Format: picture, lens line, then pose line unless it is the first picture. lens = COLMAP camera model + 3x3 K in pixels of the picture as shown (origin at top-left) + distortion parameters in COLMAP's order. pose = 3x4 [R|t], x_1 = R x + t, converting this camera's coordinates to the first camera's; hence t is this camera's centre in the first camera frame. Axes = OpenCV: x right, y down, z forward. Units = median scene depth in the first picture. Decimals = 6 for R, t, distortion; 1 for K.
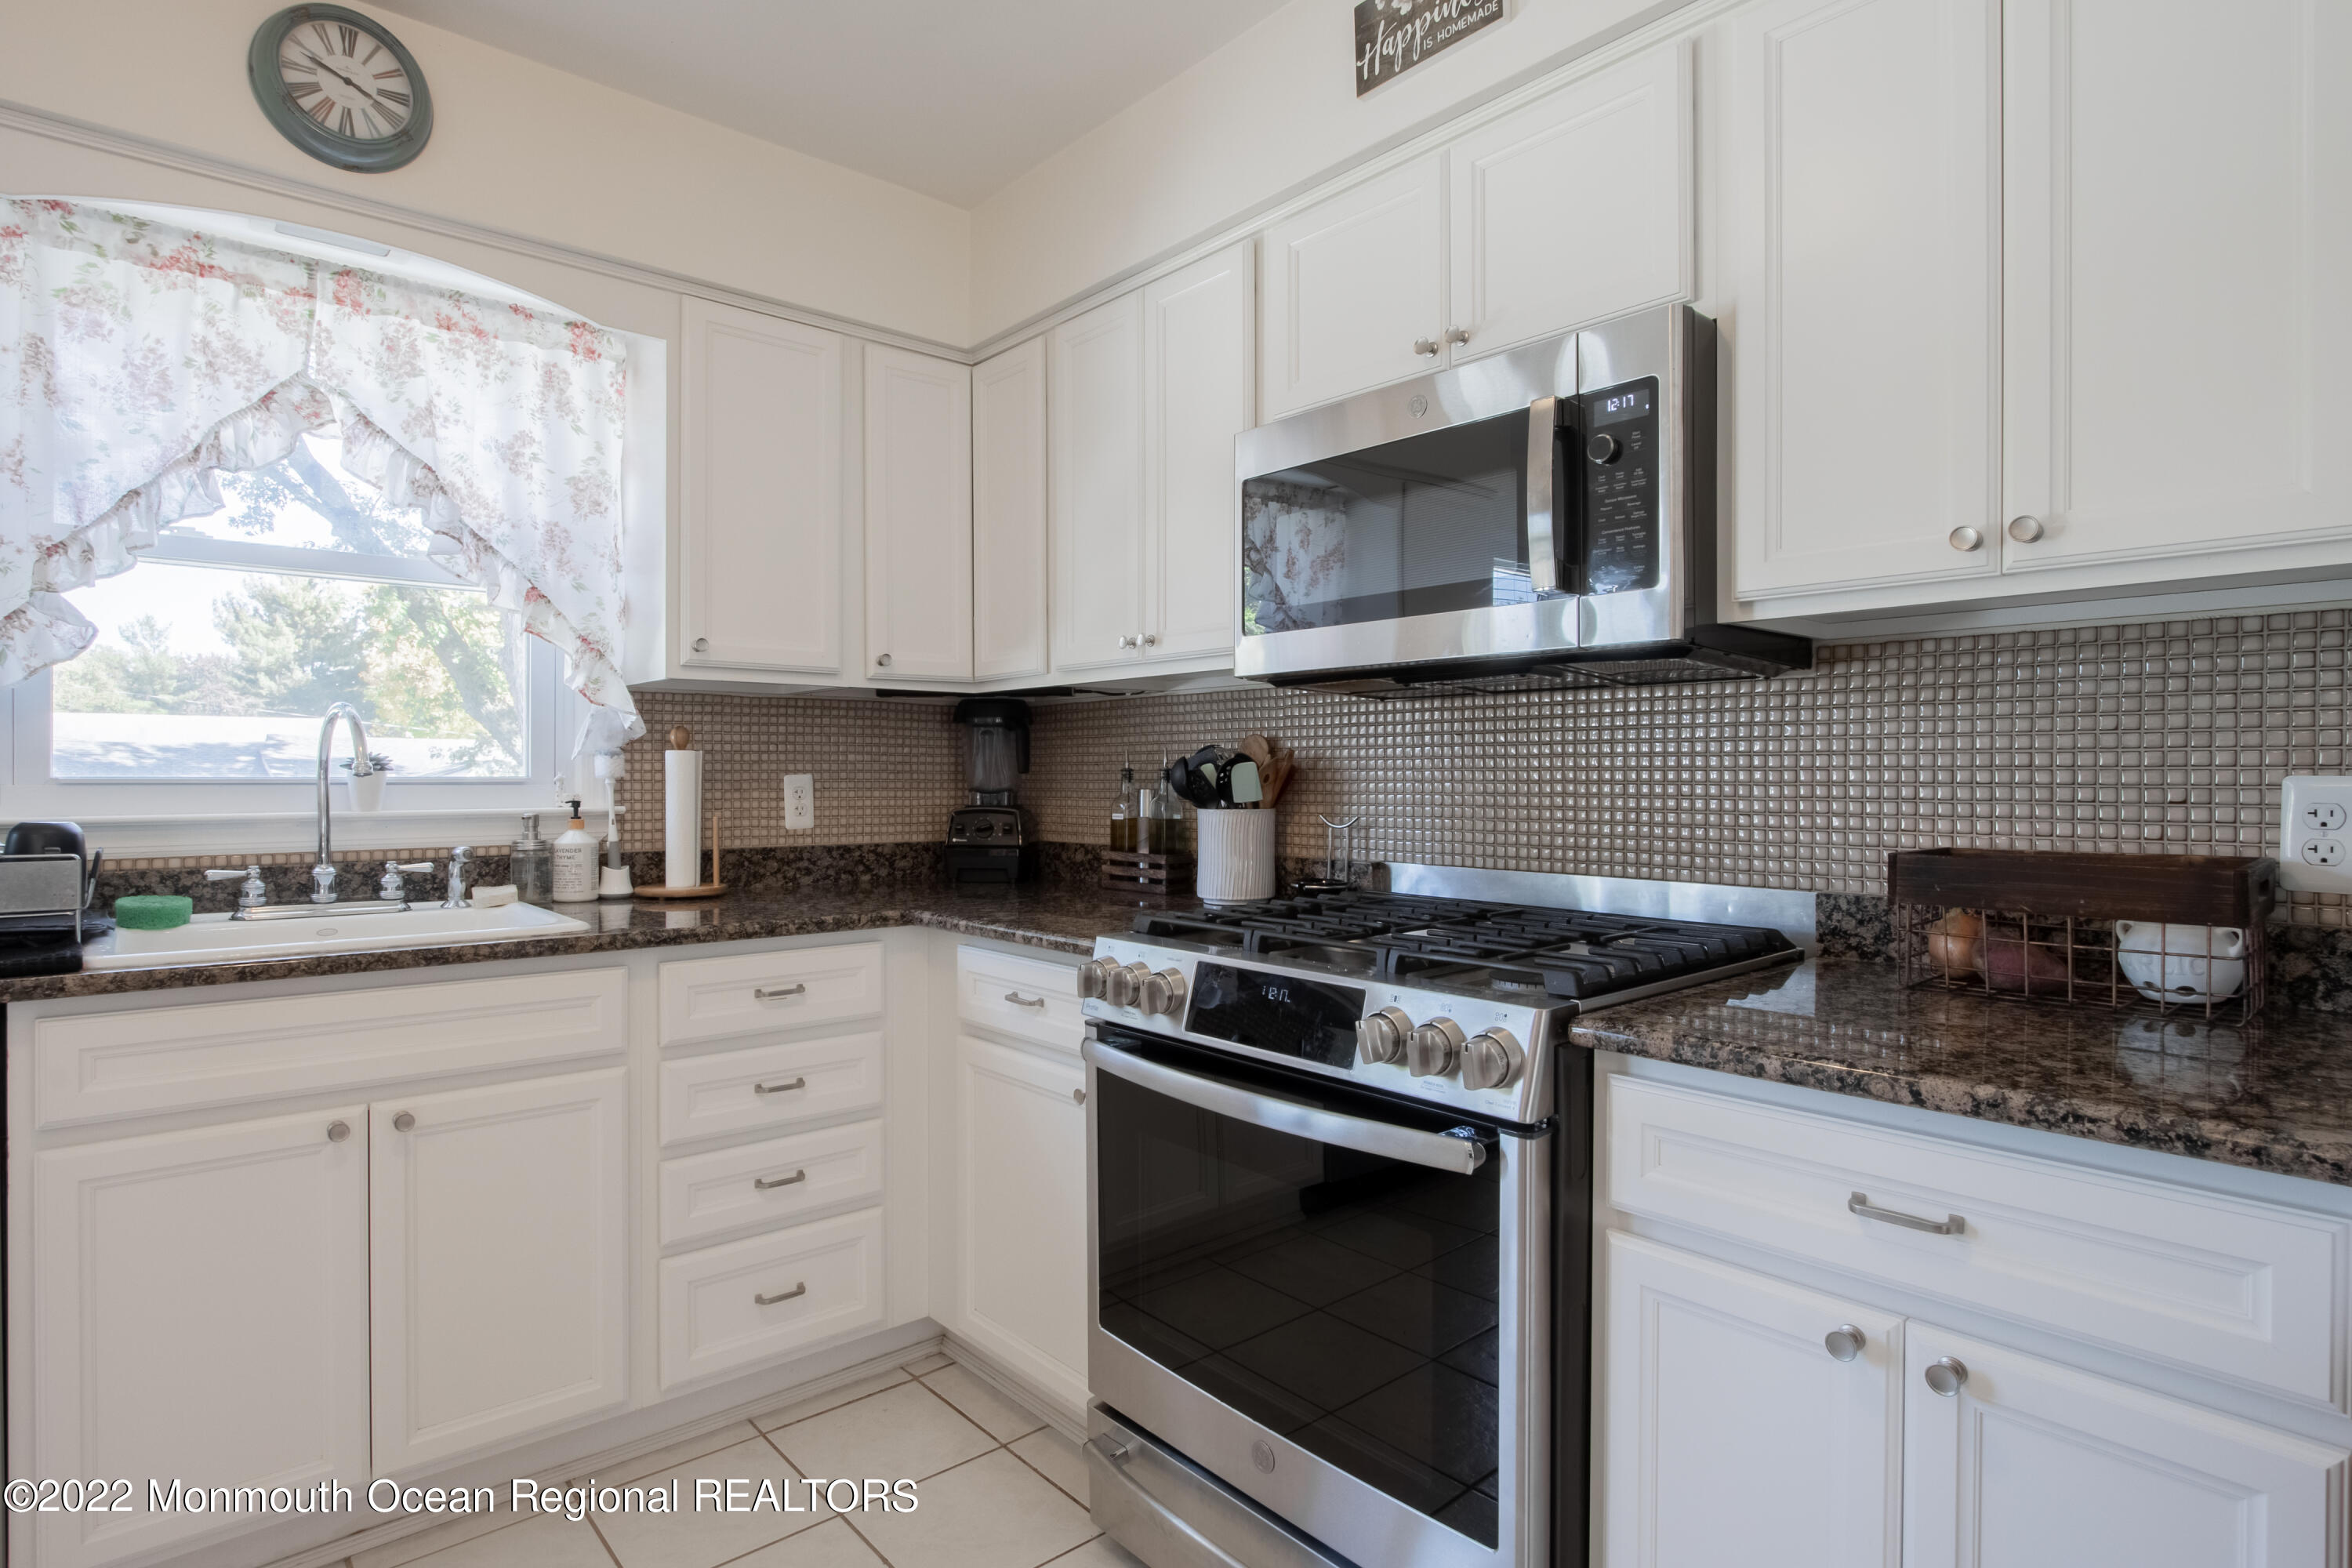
lens RADIAL K [[1204.8, 0, 1161.2], [0, 1204.8, 779.2], [0, 0, 1]] dist [-0.018742, 0.002383]
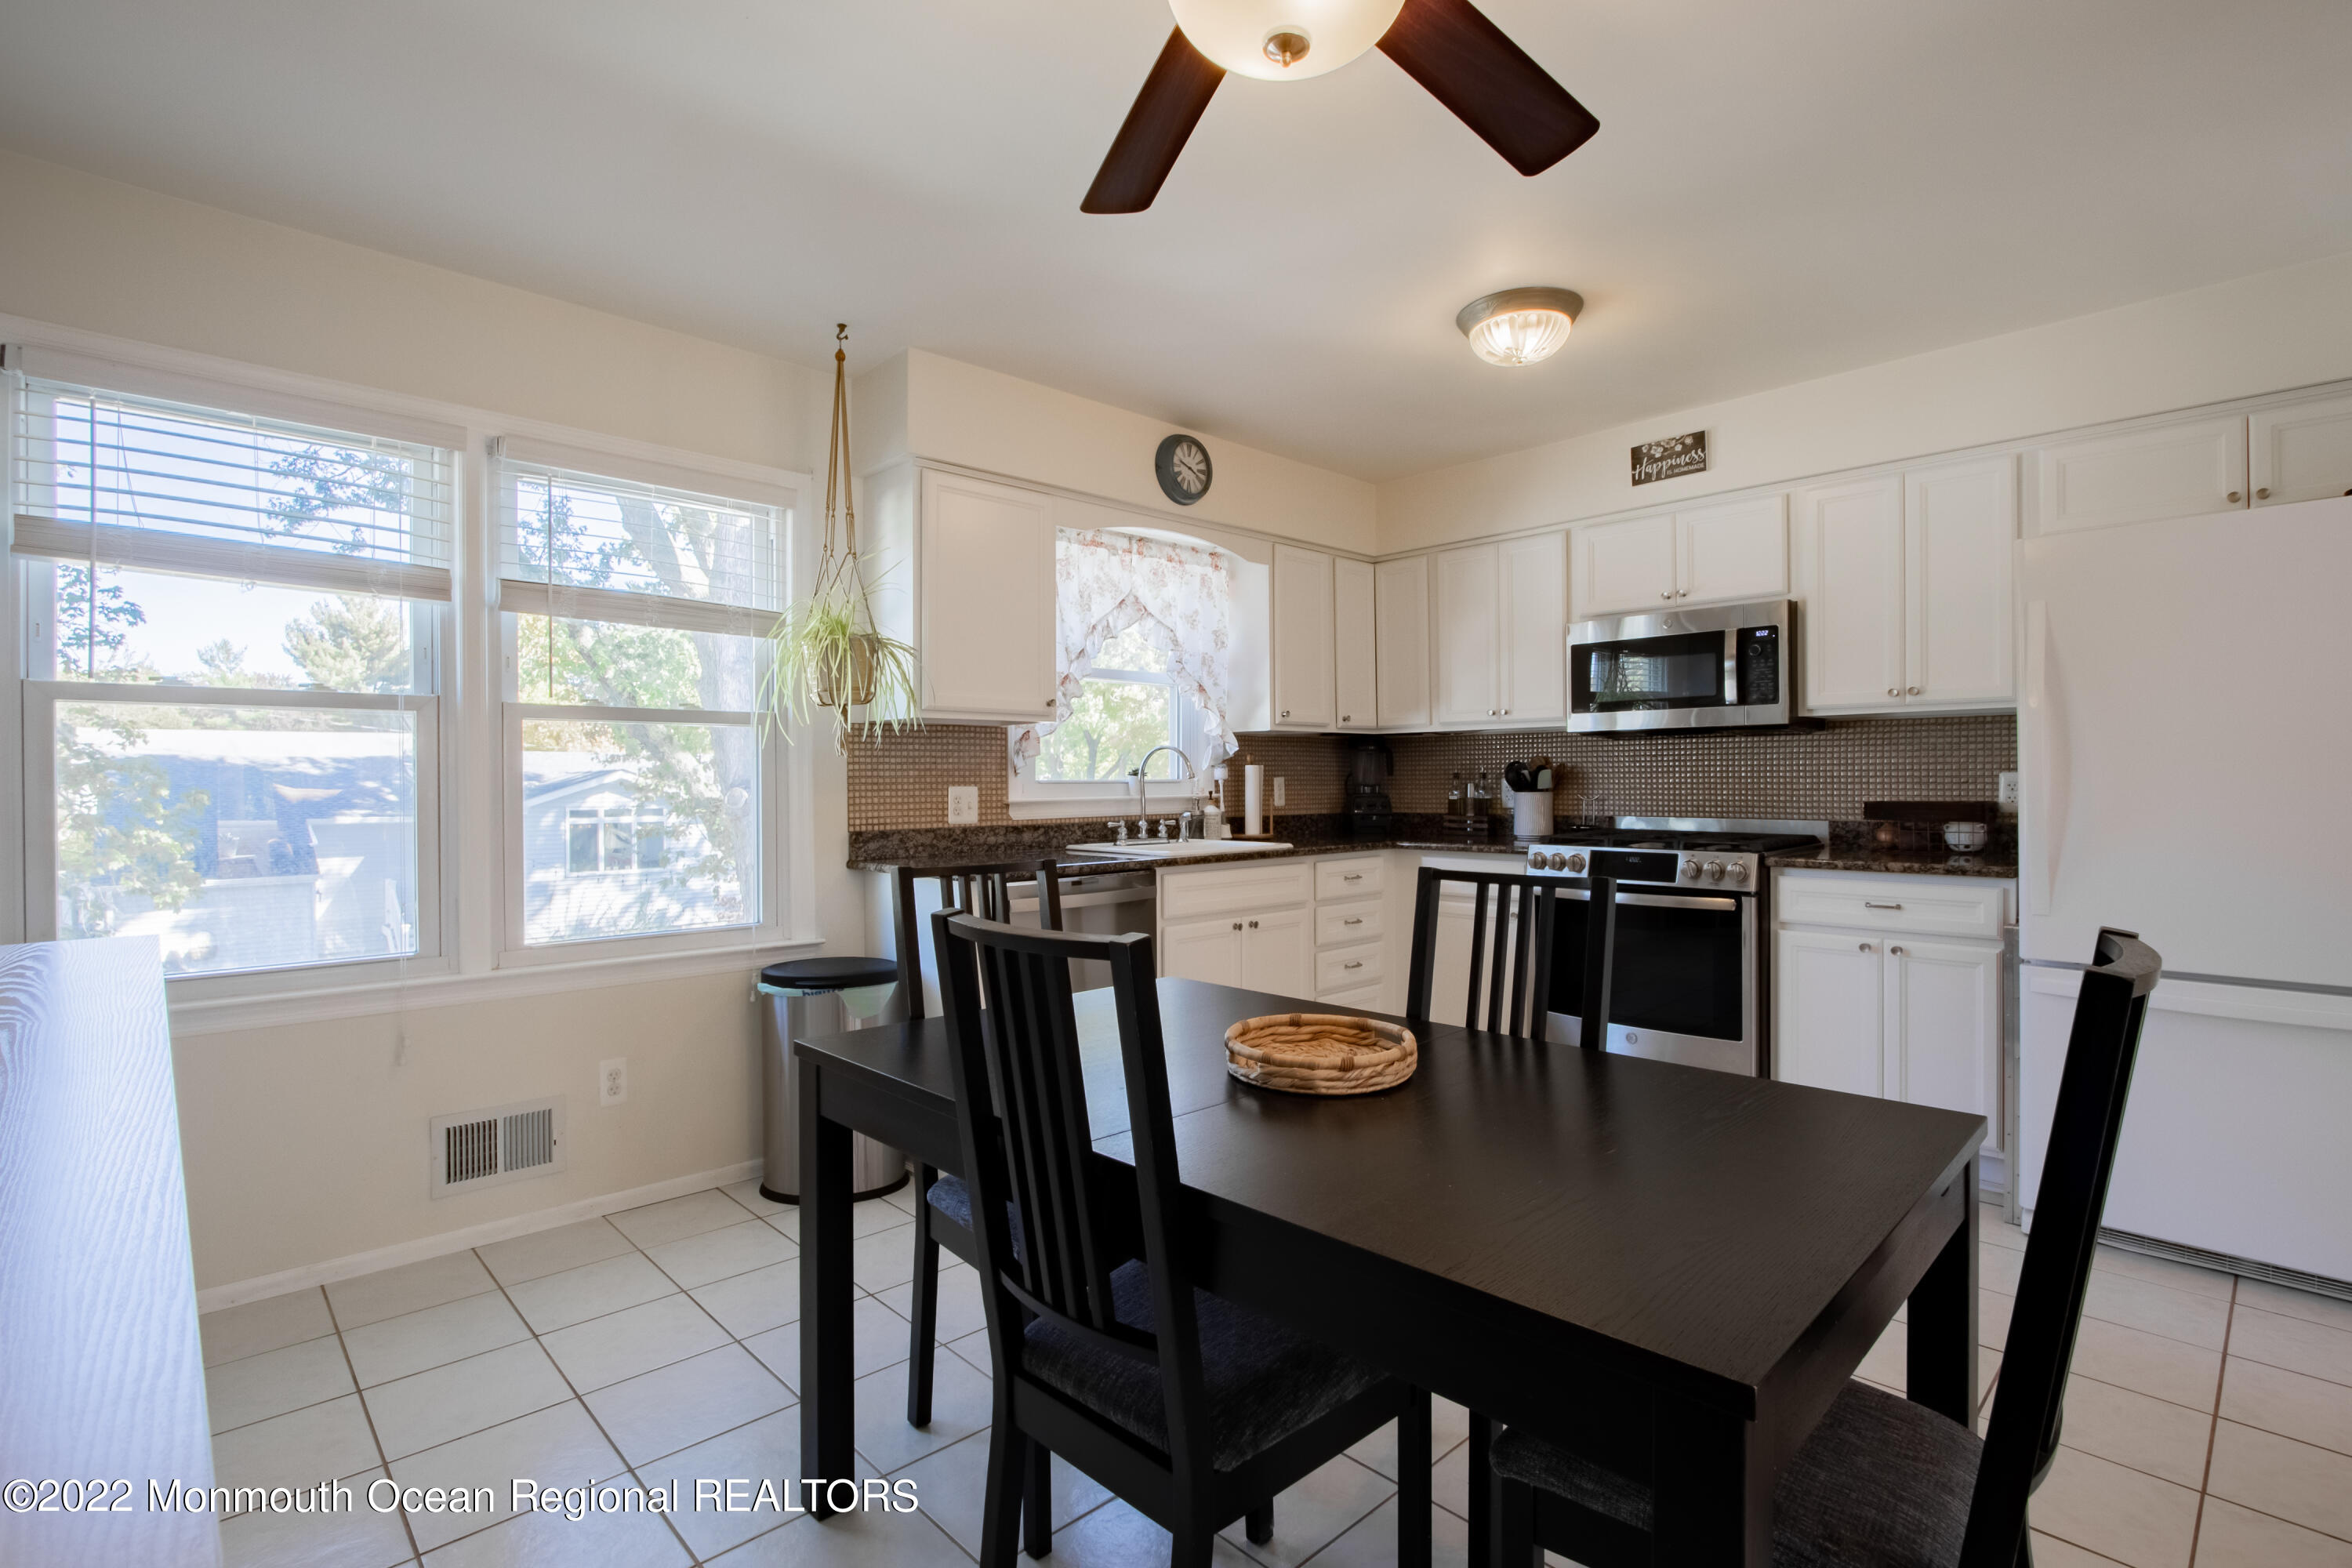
lens RADIAL K [[1103.3, 0, 1171.0], [0, 1103.3, 775.2], [0, 0, 1]] dist [-0.020313, 0.000981]
pose [[0.998524, -0.006909, 0.053868, -0.717735], [0.007280, 0.999951, -0.006700, 0.004202], [-0.053819, 0.007083, 0.998526, -0.915708]]
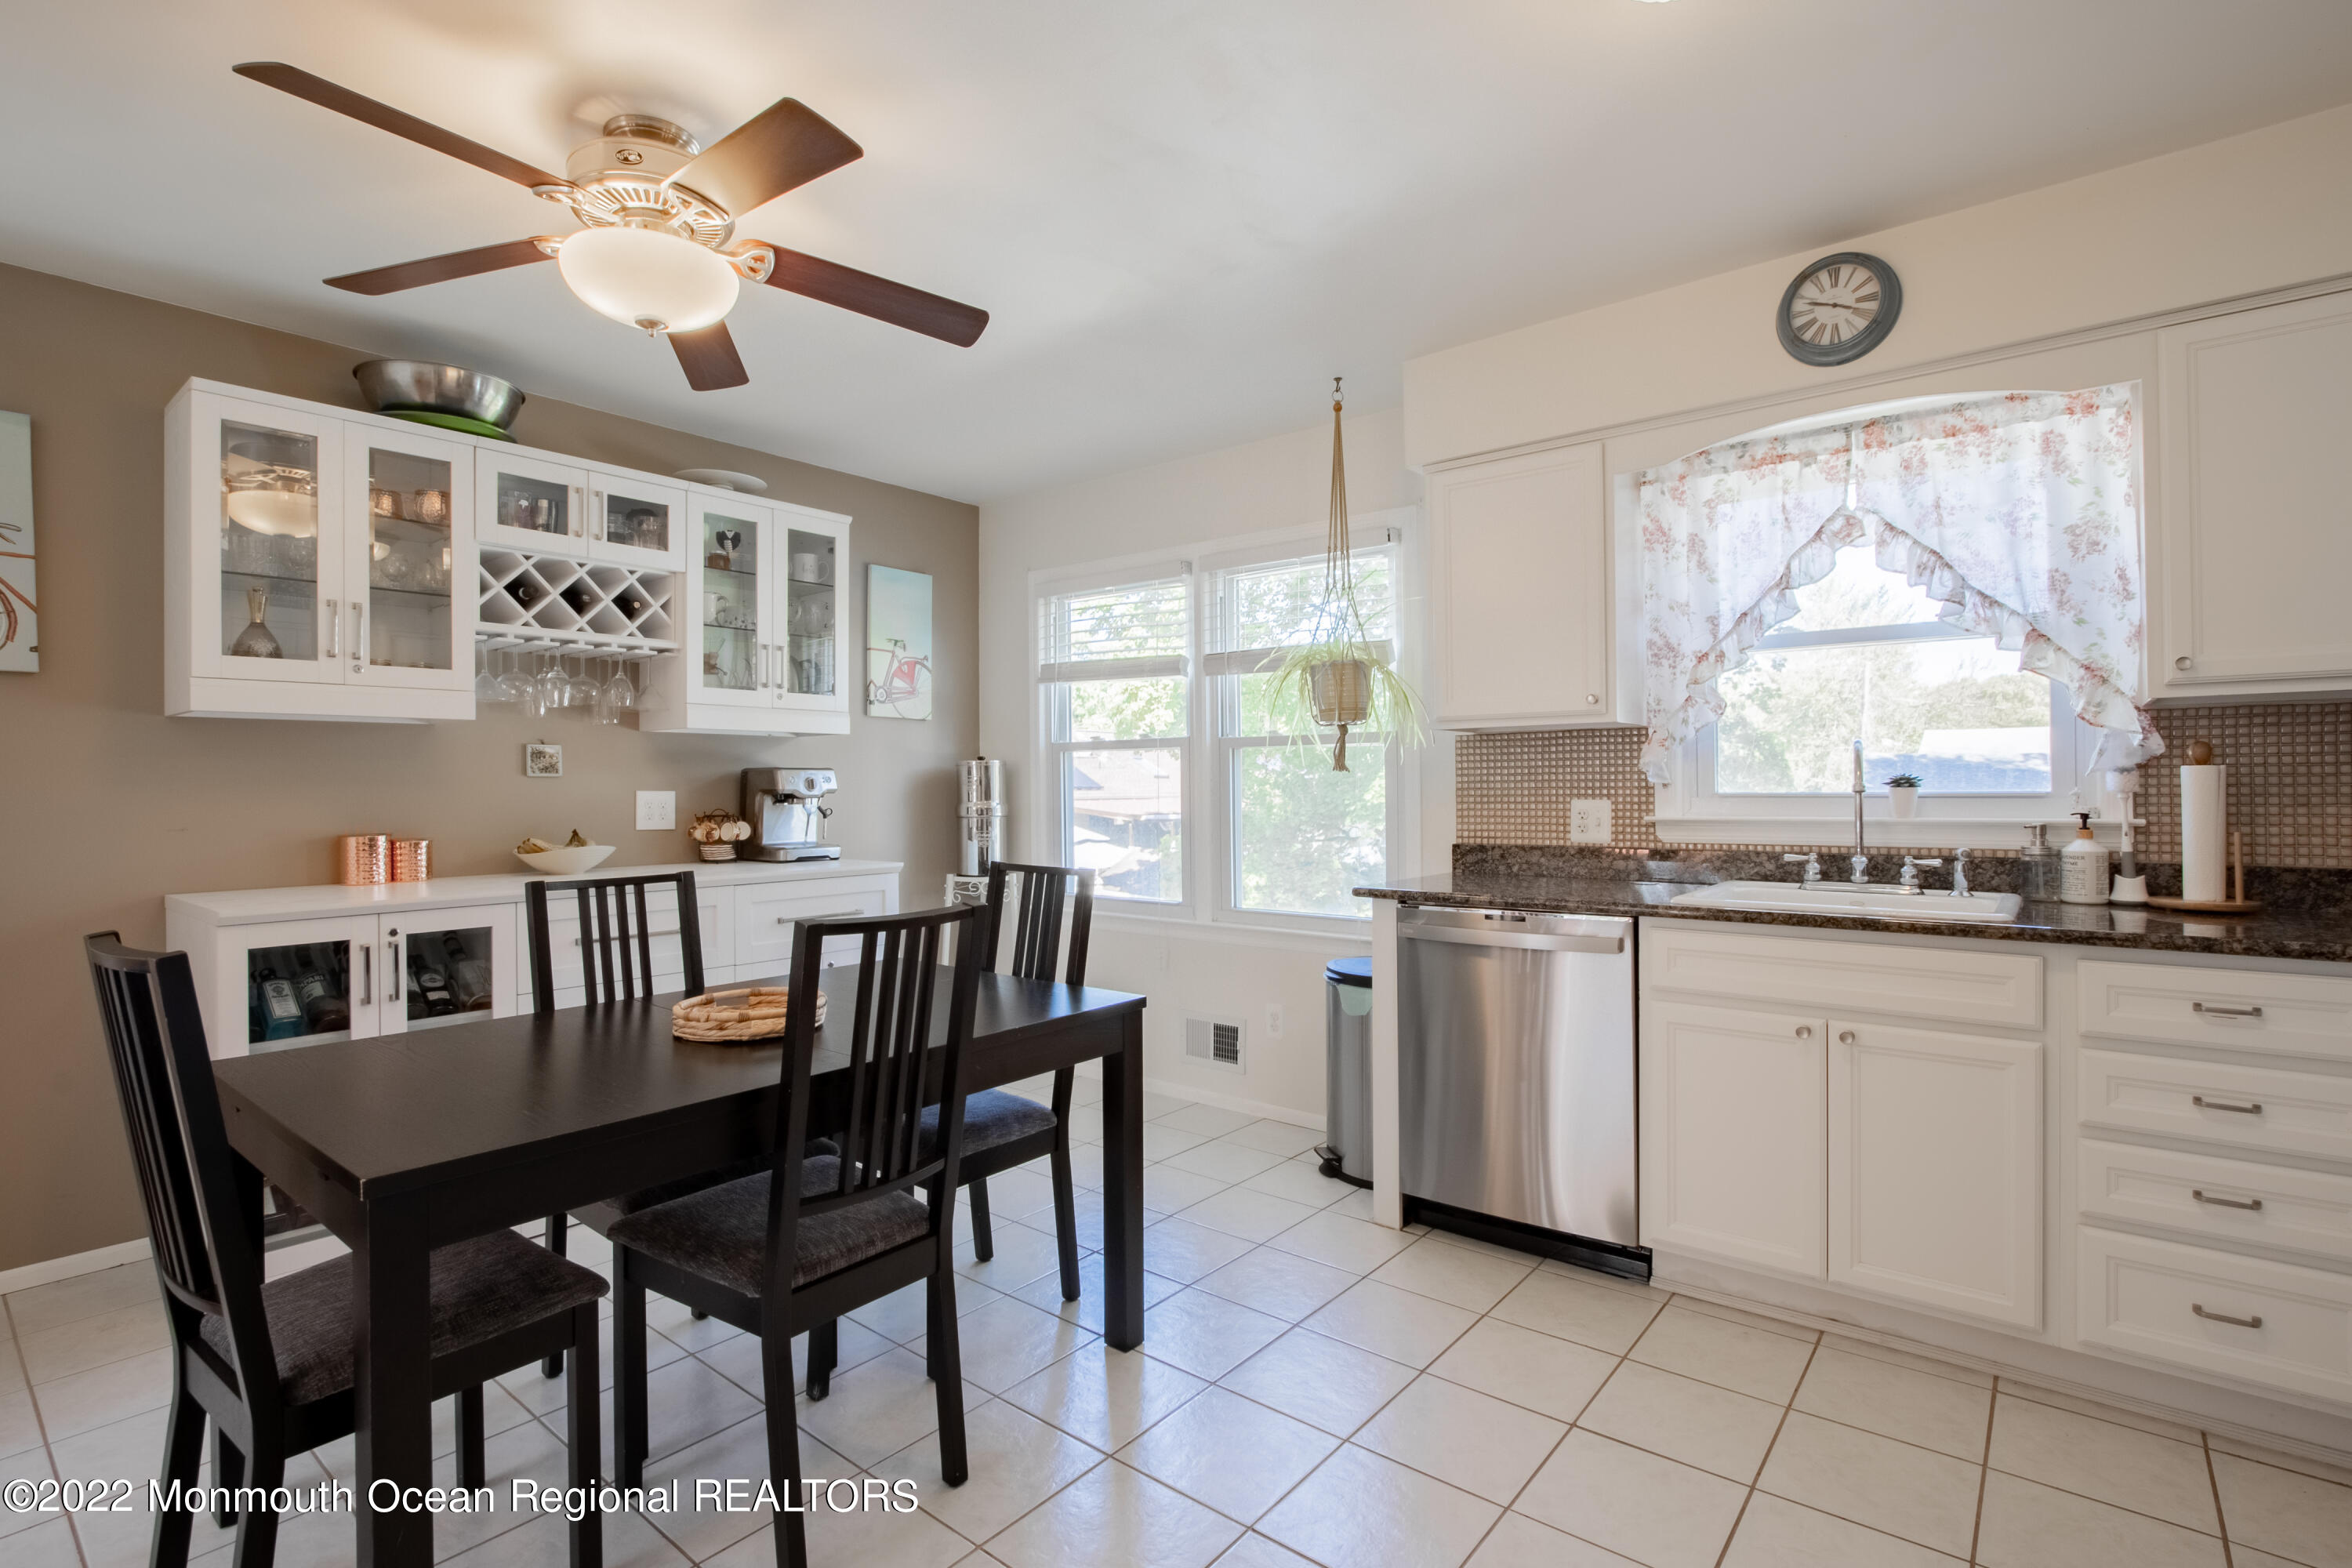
lens RADIAL K [[1103.3, 0, 1176.4], [0, 1103.3, 776.9], [0, 0, 1]] dist [-0.020313, 0.000981]
pose [[0.177607, -0.011163, -0.984038, 0.391478], [0.005344, 0.999932, -0.010379, -0.010533], [0.984087, -0.003415, 0.177655, -0.009772]]
